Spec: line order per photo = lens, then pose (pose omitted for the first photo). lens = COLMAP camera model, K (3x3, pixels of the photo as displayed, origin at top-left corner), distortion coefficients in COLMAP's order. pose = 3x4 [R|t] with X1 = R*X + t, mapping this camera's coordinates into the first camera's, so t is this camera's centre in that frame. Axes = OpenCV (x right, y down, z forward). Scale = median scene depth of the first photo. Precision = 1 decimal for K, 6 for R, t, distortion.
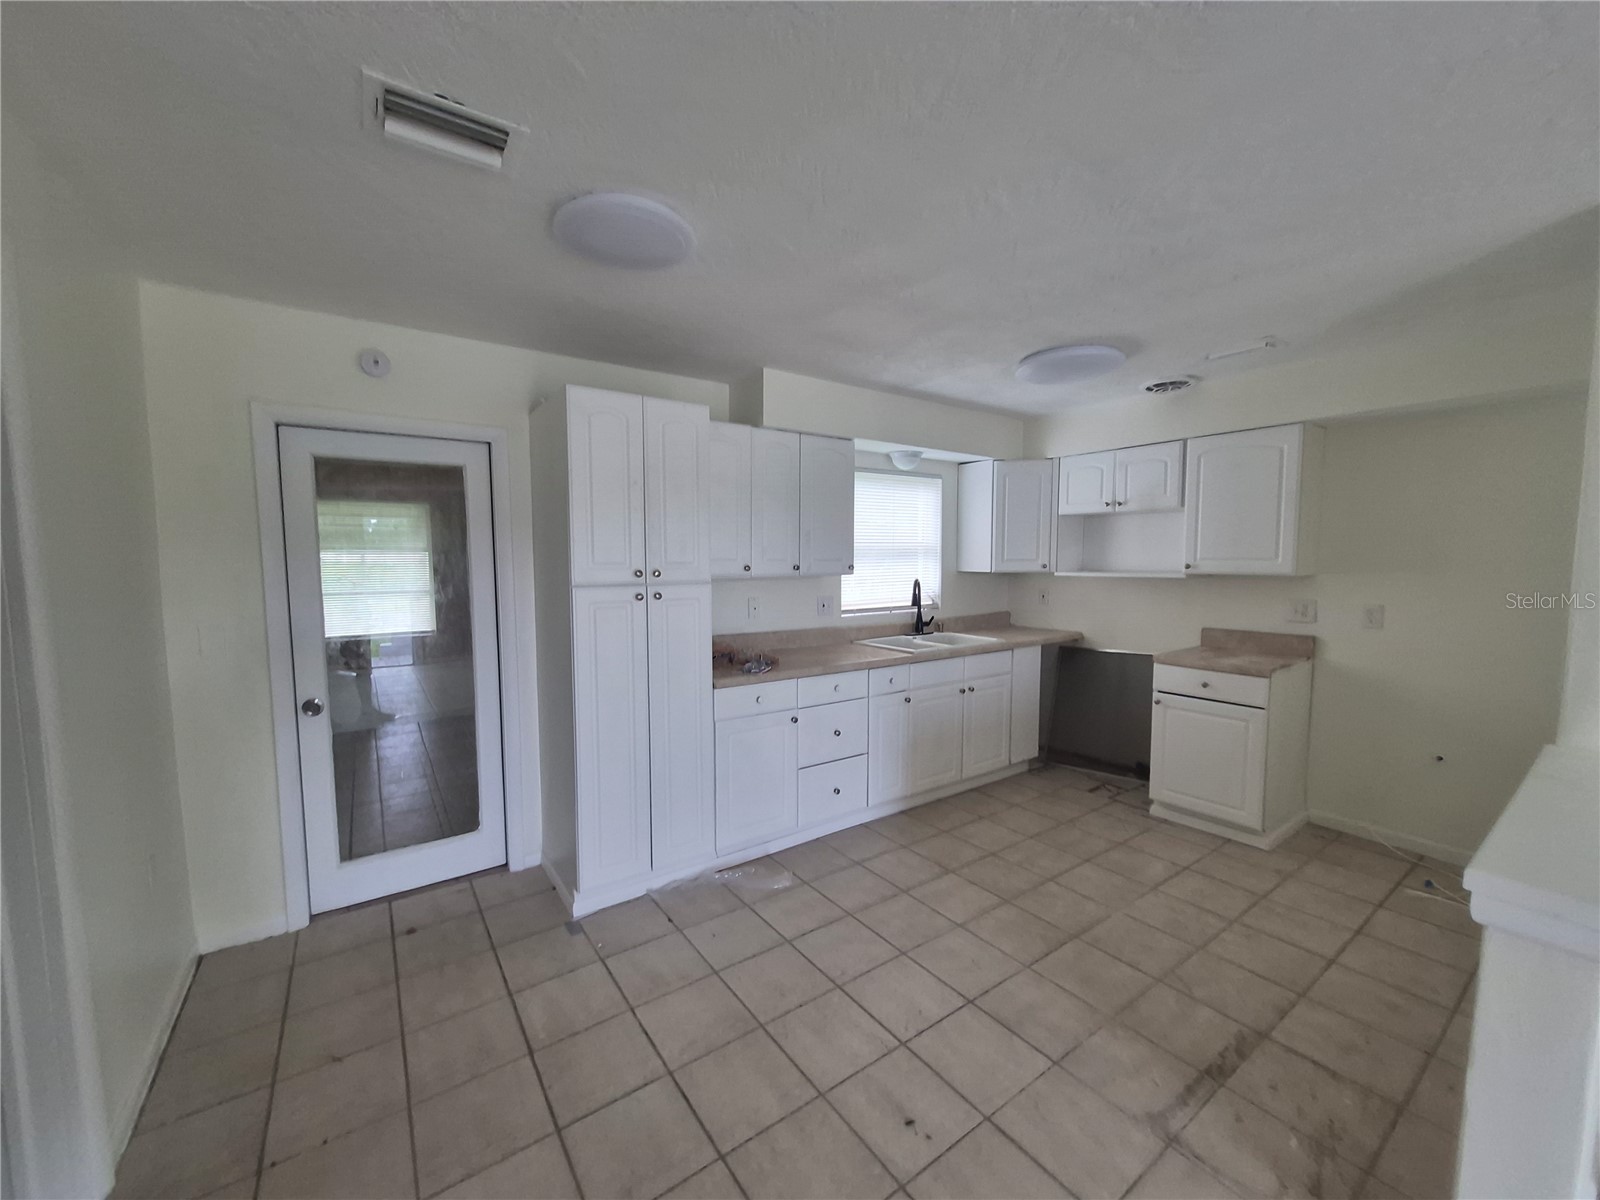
lens RADIAL K [[625.8, 0, 798.5], [0, 625.8, 604.5], [0, 0, 1]] dist [0.000409, 0.000284]
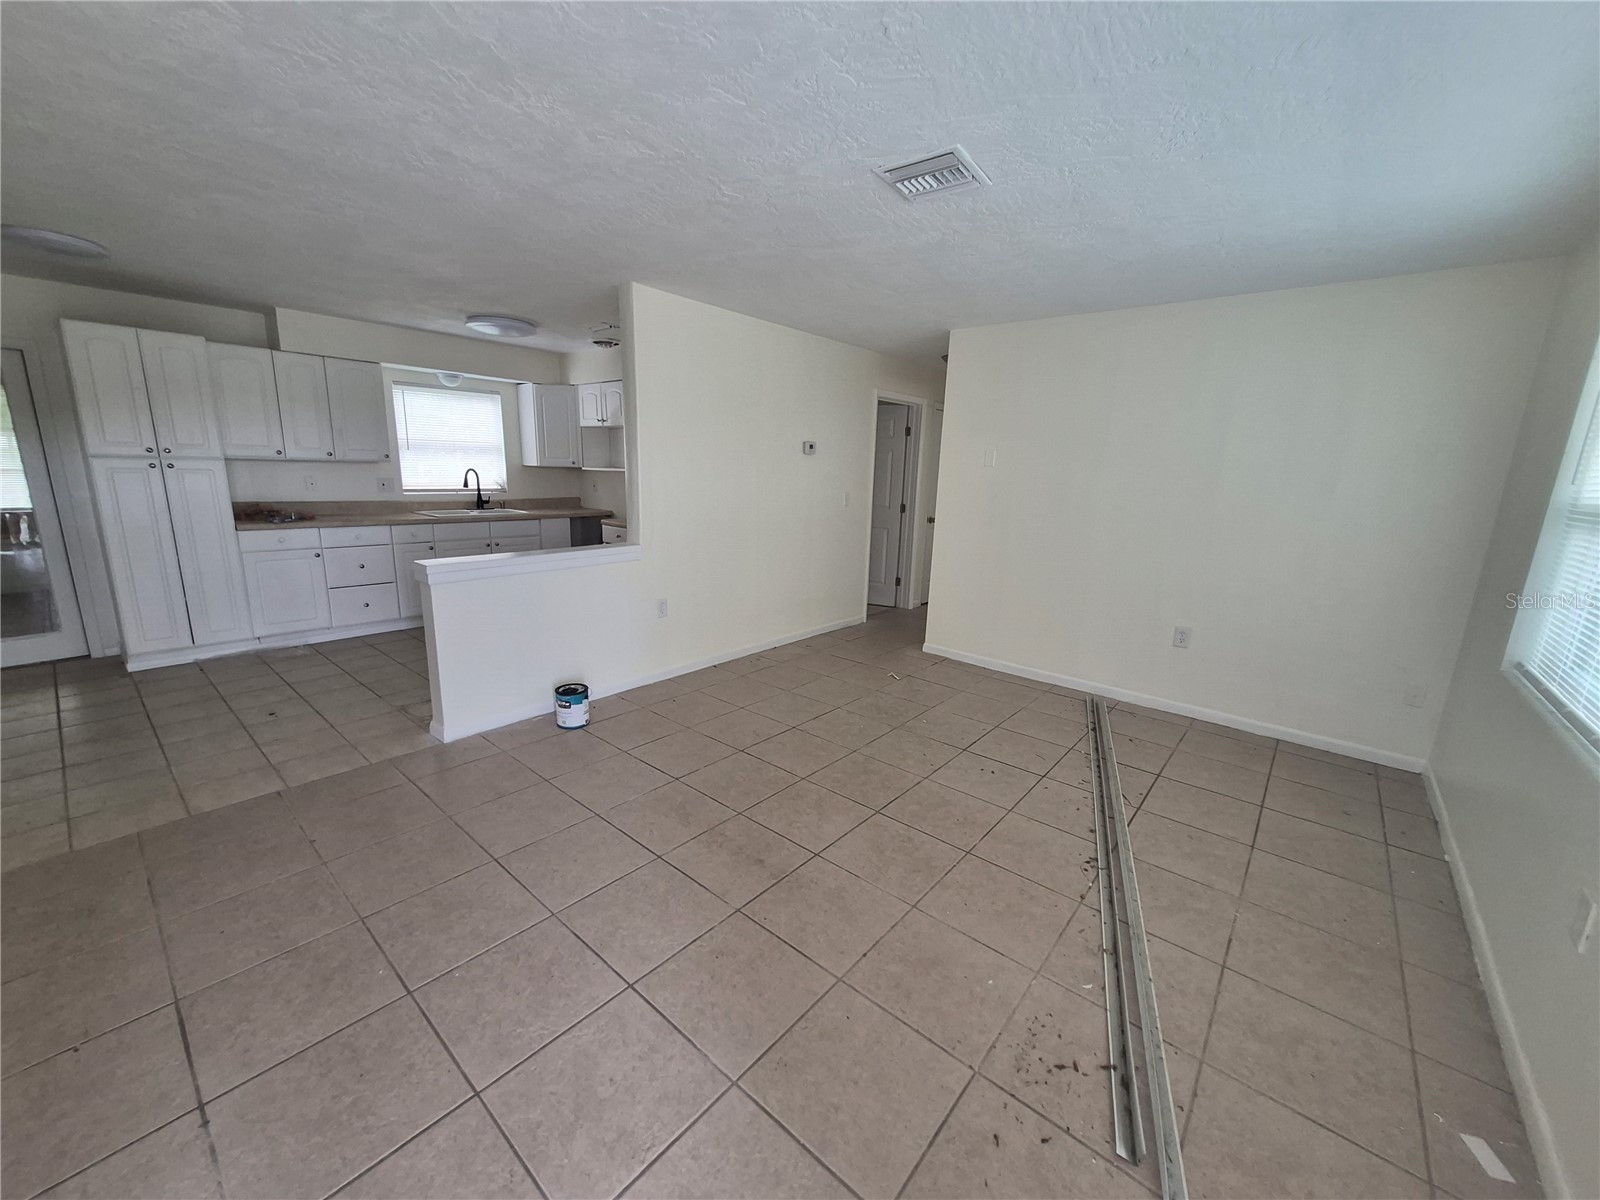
lens RADIAL K [[625.8, 0, 802.2], [0, 625.8, 601.4], [0, 0, 1]] dist [0.000409, 0.000284]
pose [[0.965725, -0.020336, 0.258769, 0.657594], [-0.015975, 0.990380, 0.137450, 0.060270], [-0.259074, -0.136873, 0.956110, -0.692512]]
